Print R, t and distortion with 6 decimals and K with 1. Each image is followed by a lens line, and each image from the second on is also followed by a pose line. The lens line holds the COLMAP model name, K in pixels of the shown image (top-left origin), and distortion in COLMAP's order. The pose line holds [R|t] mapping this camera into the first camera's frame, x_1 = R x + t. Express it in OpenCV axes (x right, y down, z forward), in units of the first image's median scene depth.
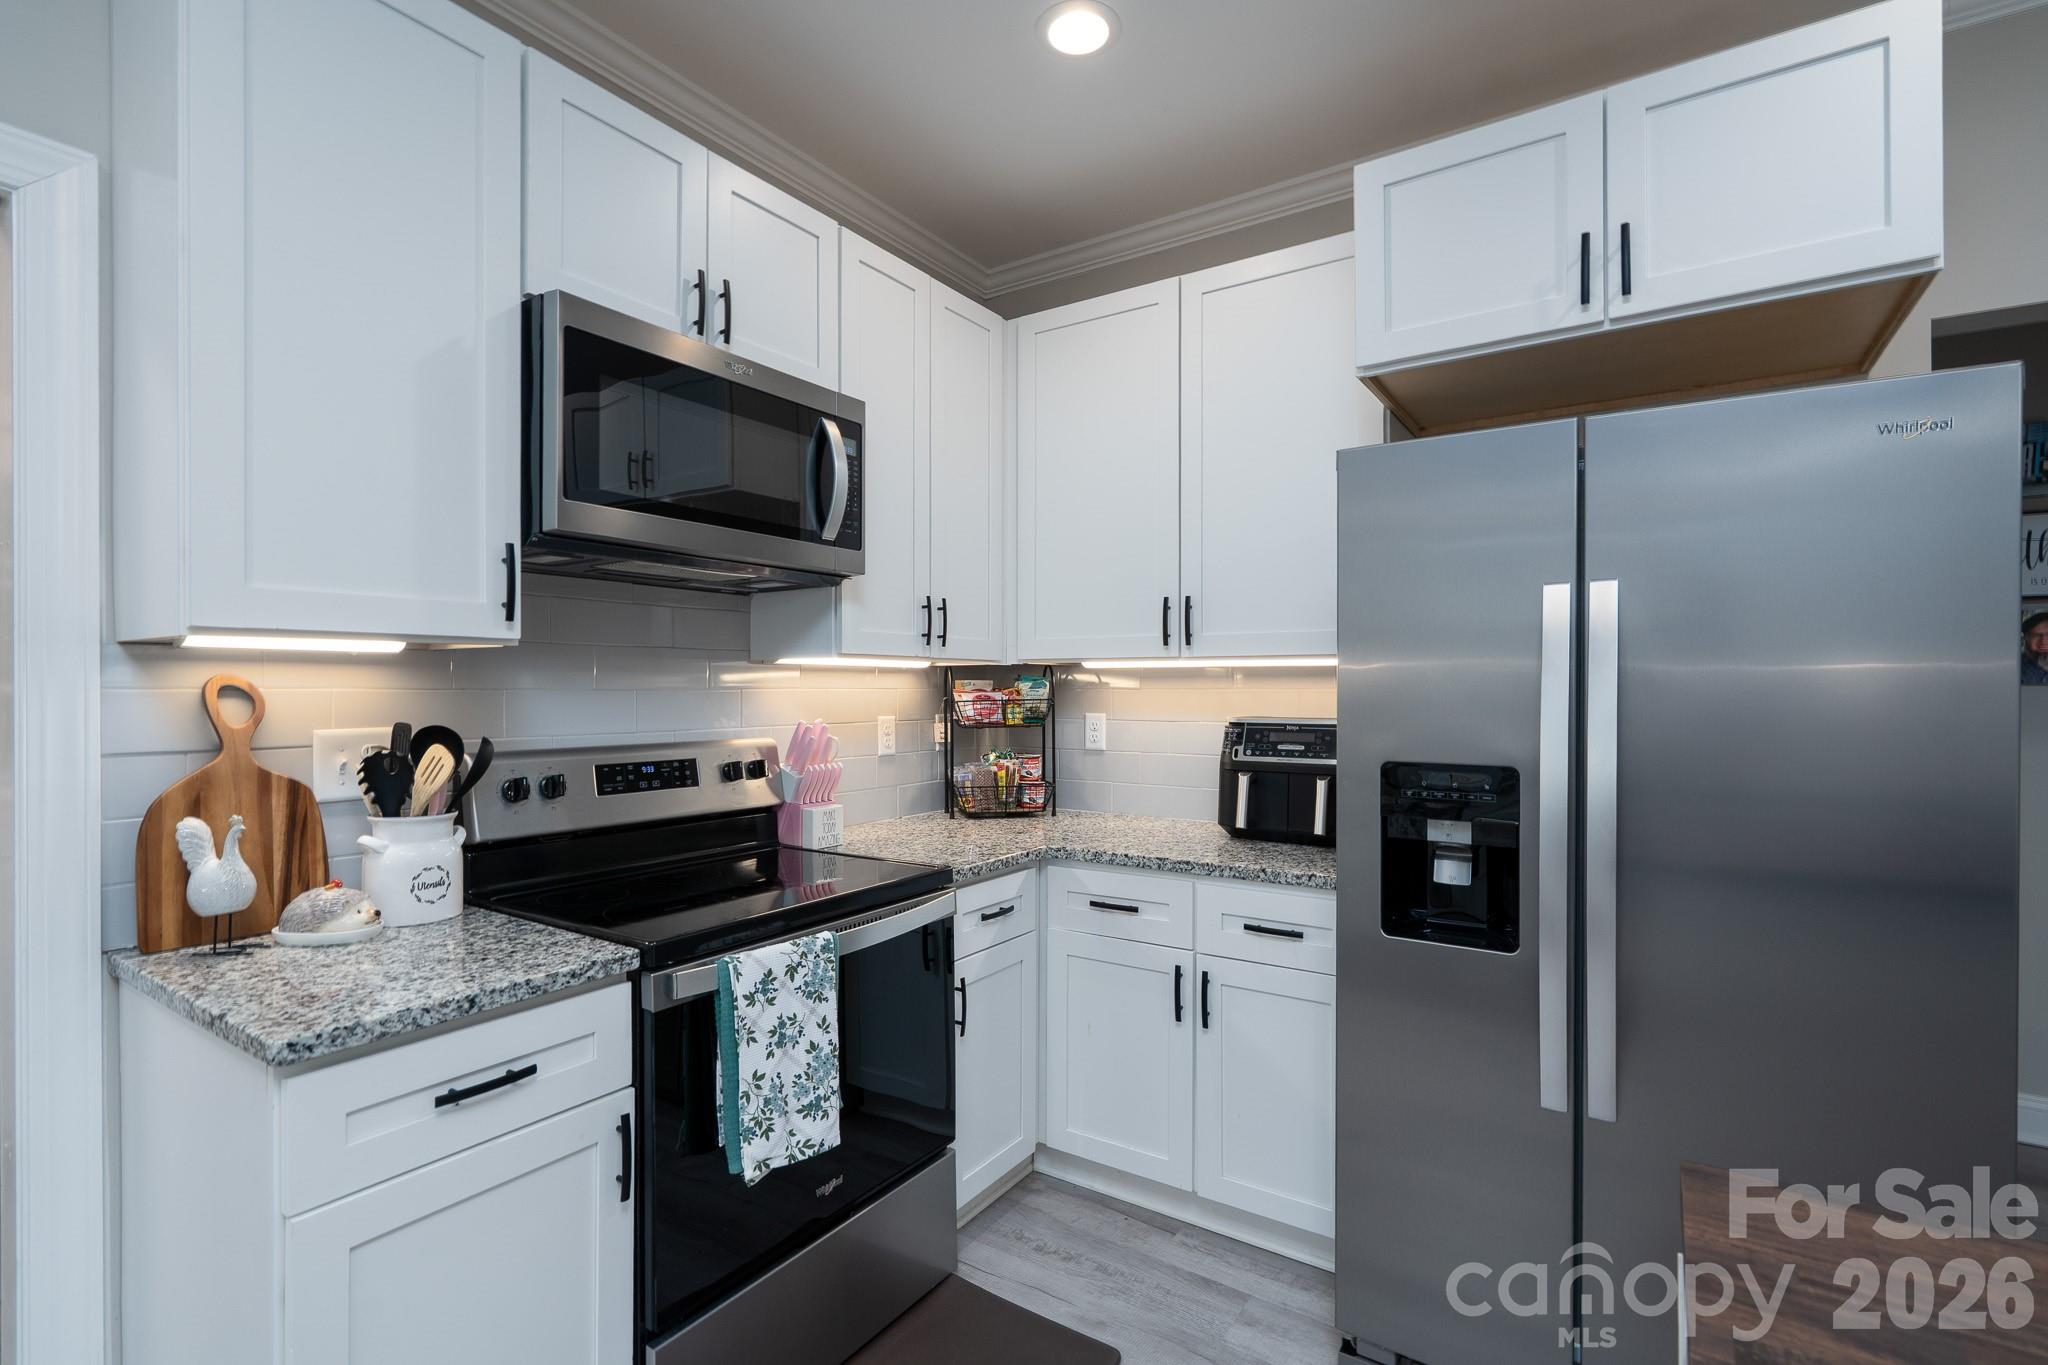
lens RADIAL K [[936.9, 0, 1025.4], [0, 936.9, 688.5], [0, 0, 1]] dist [-0.002158, -0.000169]
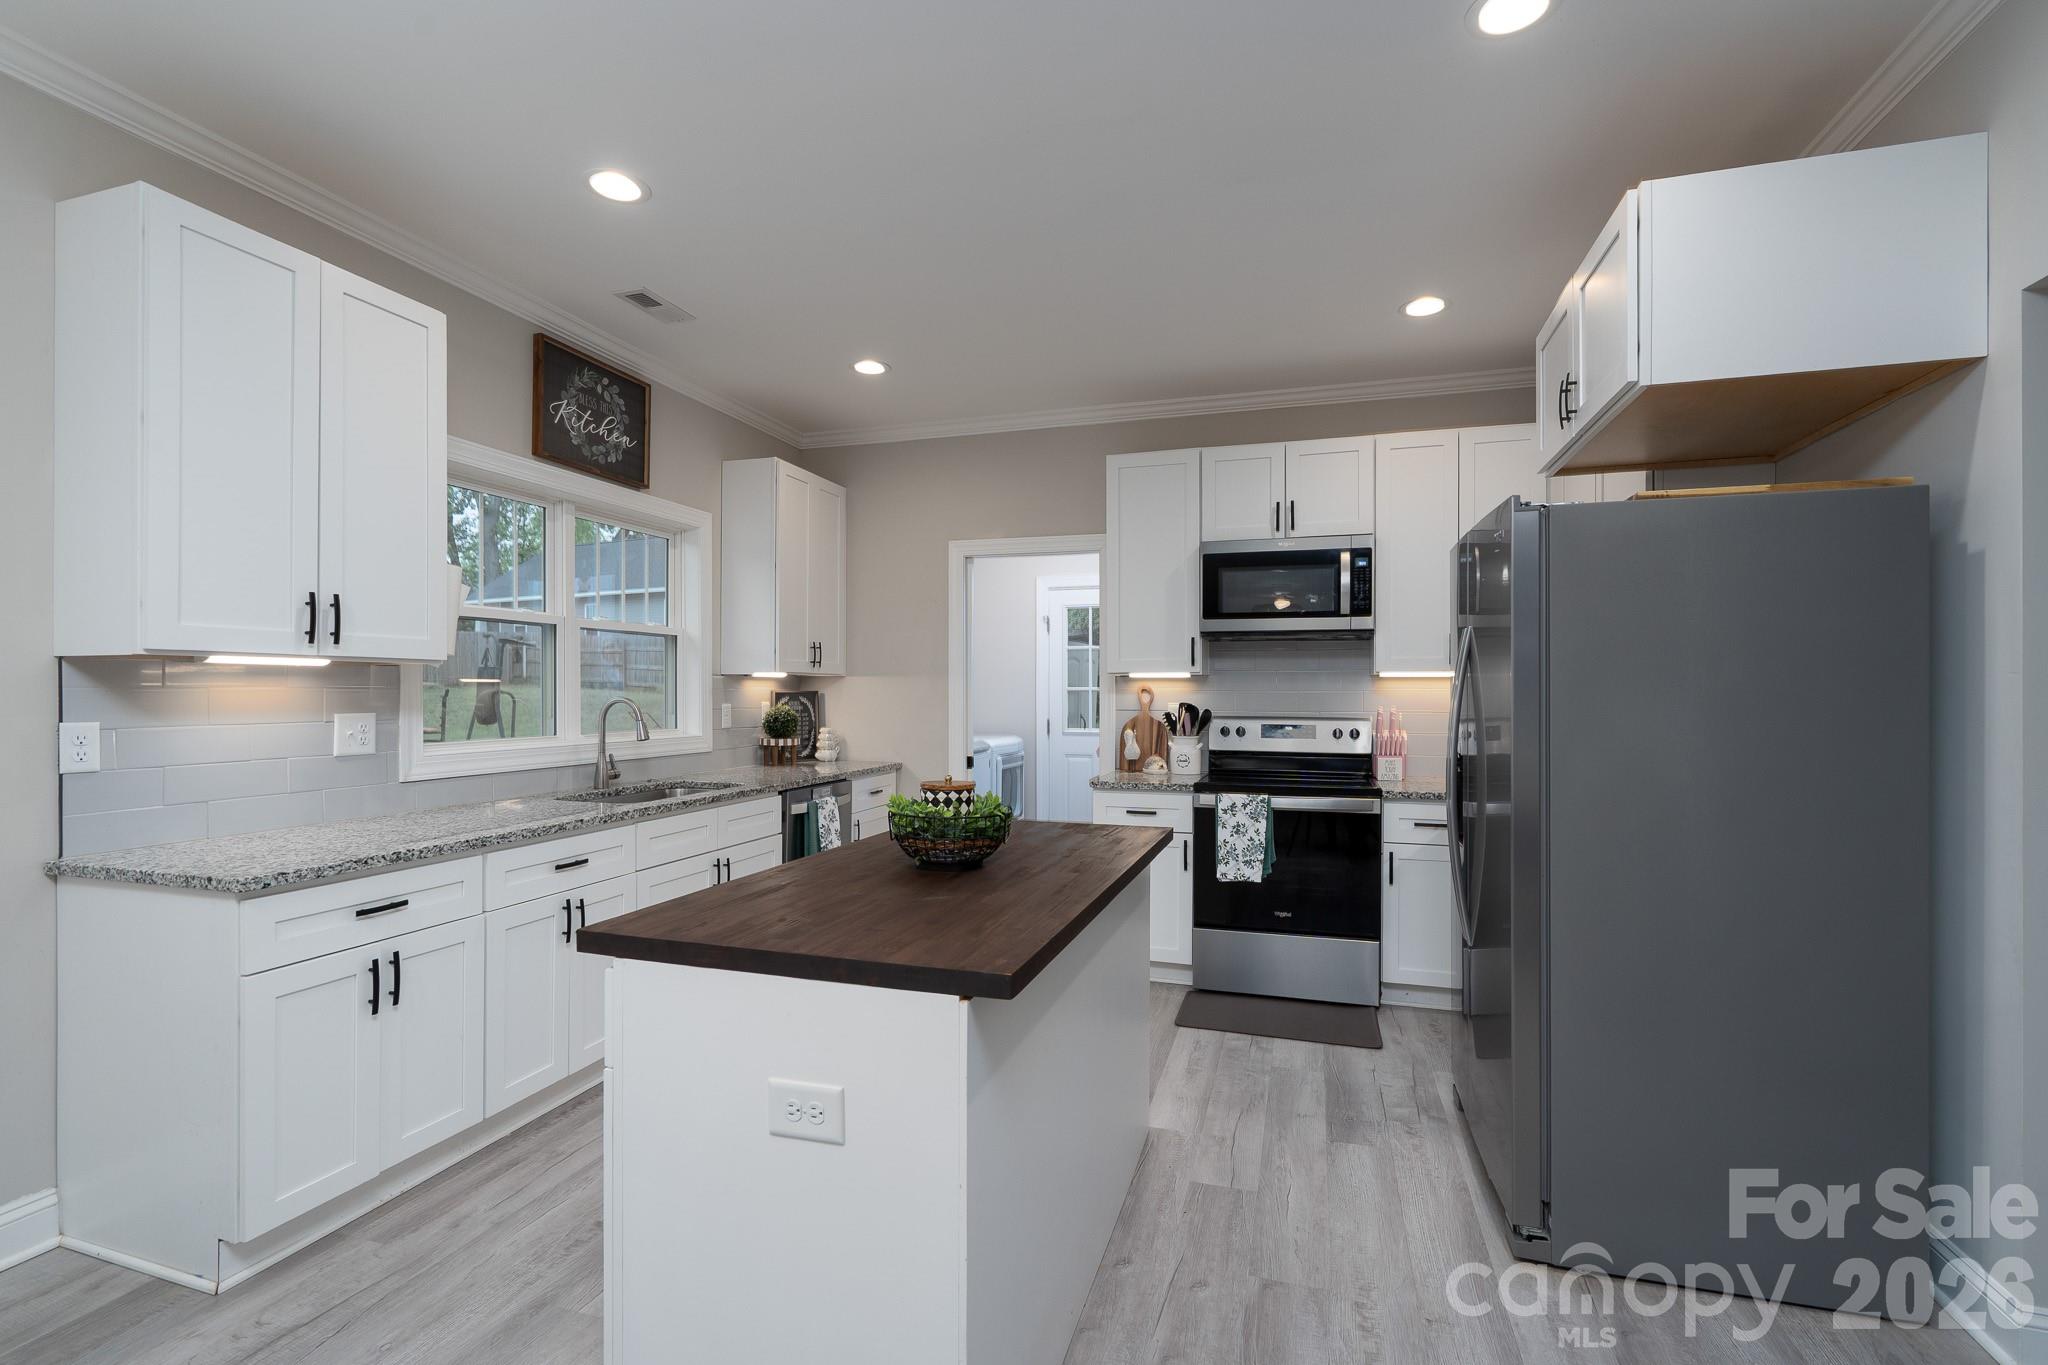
lens RADIAL K [[988.9, 0, 1027.5], [0, 988.9, 688.2], [0, 0, 1]] dist [-0.000235, 0.000054]
pose [[0.287735, 0.000132, -0.957710, 2.005495], [-0.003896, 0.999992, -0.001032, -0.001236], [0.957702, 0.004029, 0.287733, -0.281709]]
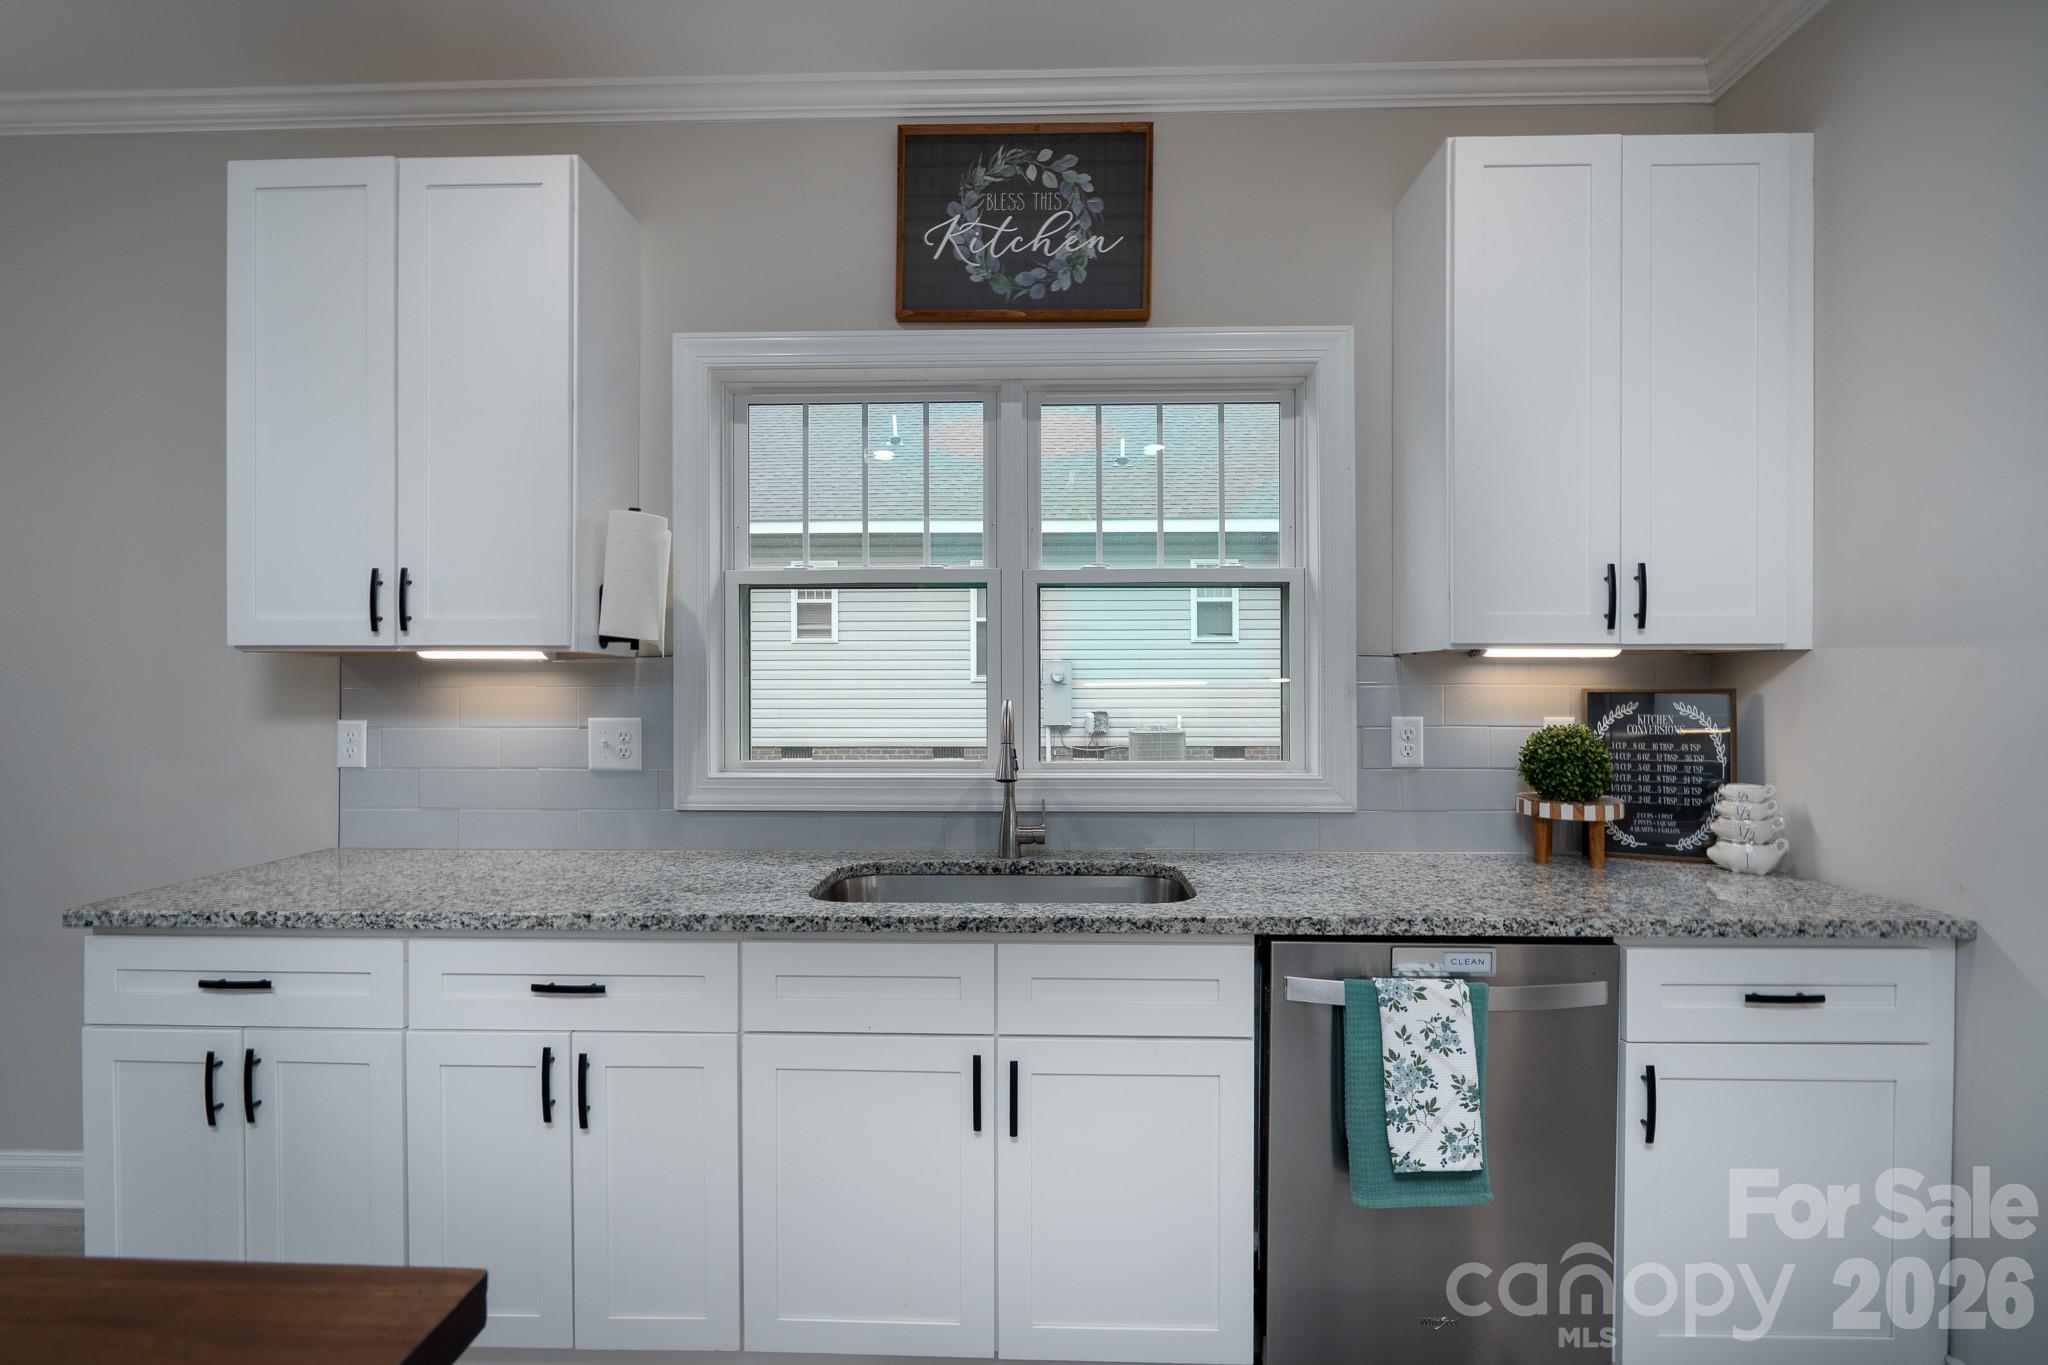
lens RADIAL K [[964.4, 0, 1016.2], [0, 964.4, 687.5], [0, 0, 1]] dist [-0.003115, 0.000351]
pose [[-0.850111, 0.000560, -0.526604, 0.118083], [-0.000753, 0.999997, 0.002280, 0.000793], [0.526603, 0.002335, -0.850108, 0.575861]]
